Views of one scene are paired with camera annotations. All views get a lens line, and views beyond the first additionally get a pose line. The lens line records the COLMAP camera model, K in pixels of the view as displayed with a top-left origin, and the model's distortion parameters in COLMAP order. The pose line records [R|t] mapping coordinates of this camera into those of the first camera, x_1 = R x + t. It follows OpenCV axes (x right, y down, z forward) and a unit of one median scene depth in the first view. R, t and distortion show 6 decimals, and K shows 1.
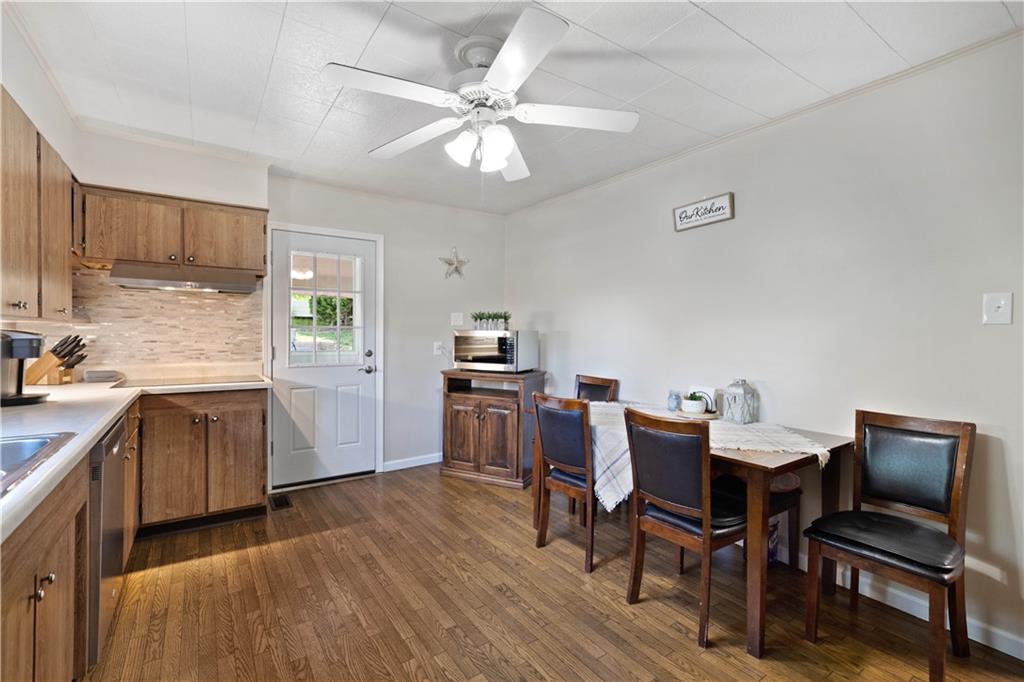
lens RADIAL K [[452.4, 0, 507.2], [0, 452.4, 337.8], [0, 0, 1]] dist [0.011475, 0.001361]
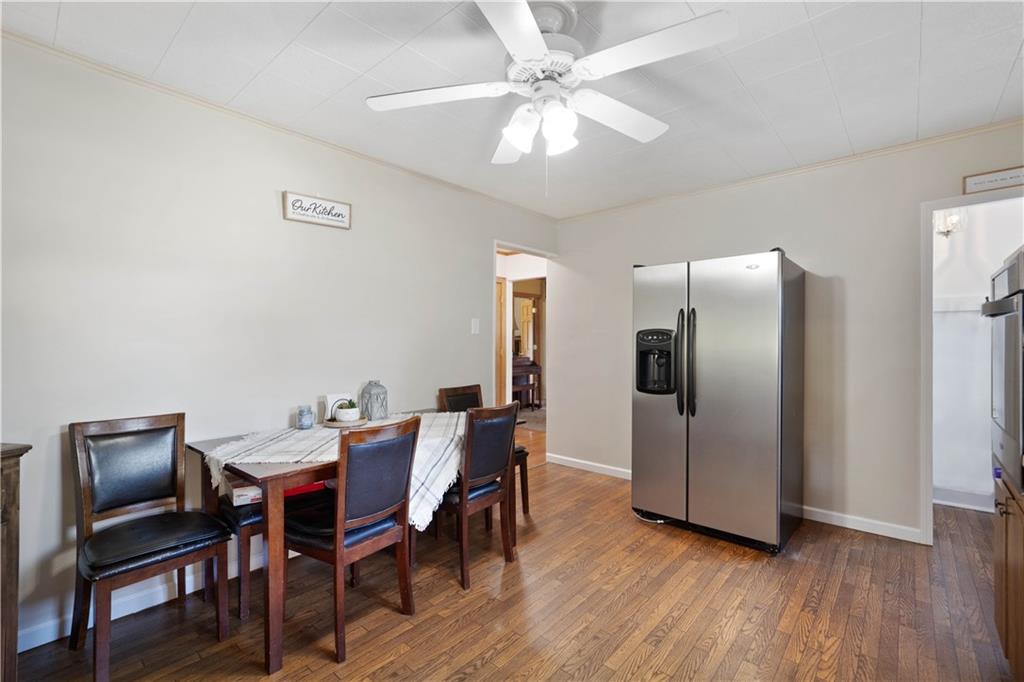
lens RADIAL K [[452.4, 0, 510.6], [0, 452.4, 344.5], [0, 0, 1]] dist [0.011475, 0.001361]
pose [[-0.248059, -0.021521, 0.968506, -0.617843], [0.003416, 0.999728, 0.023089, -0.019450], [-0.968739, 0.009036, -0.247918, 0.895267]]
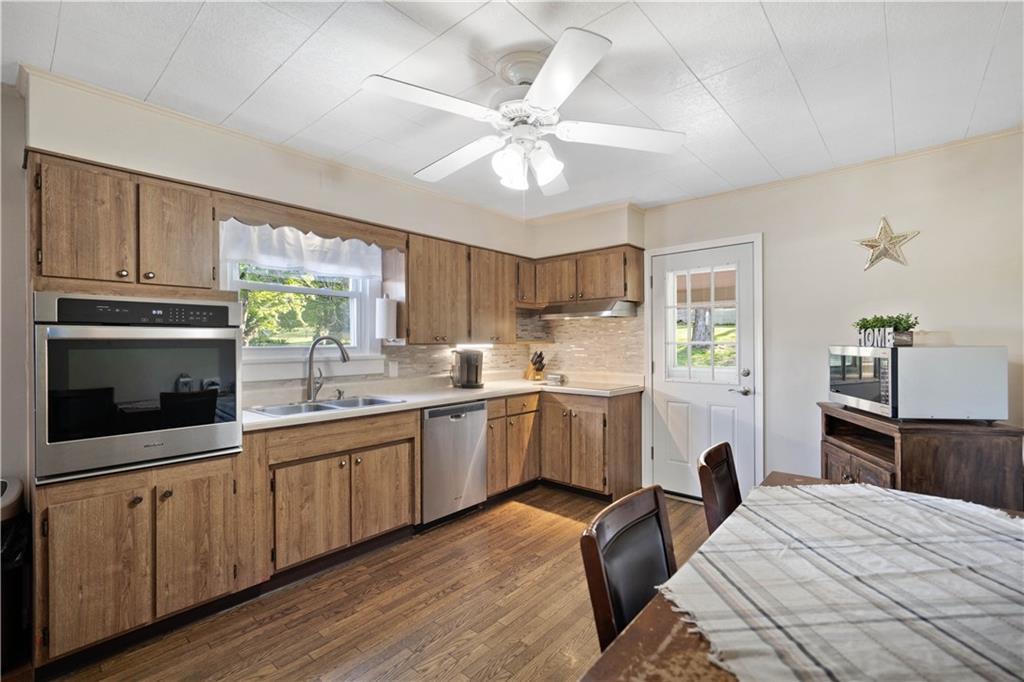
lens RADIAL K [[452.4, 0, 512.2], [0, 452.4, 337.7], [0, 0, 1]] dist [0.011475, 0.001361]
pose [[0.256691, -0.020154, -0.966283, 0.598811], [-0.001690, 0.999772, -0.021301, -0.019005], [0.966492, 0.007101, 0.256599, 0.486411]]
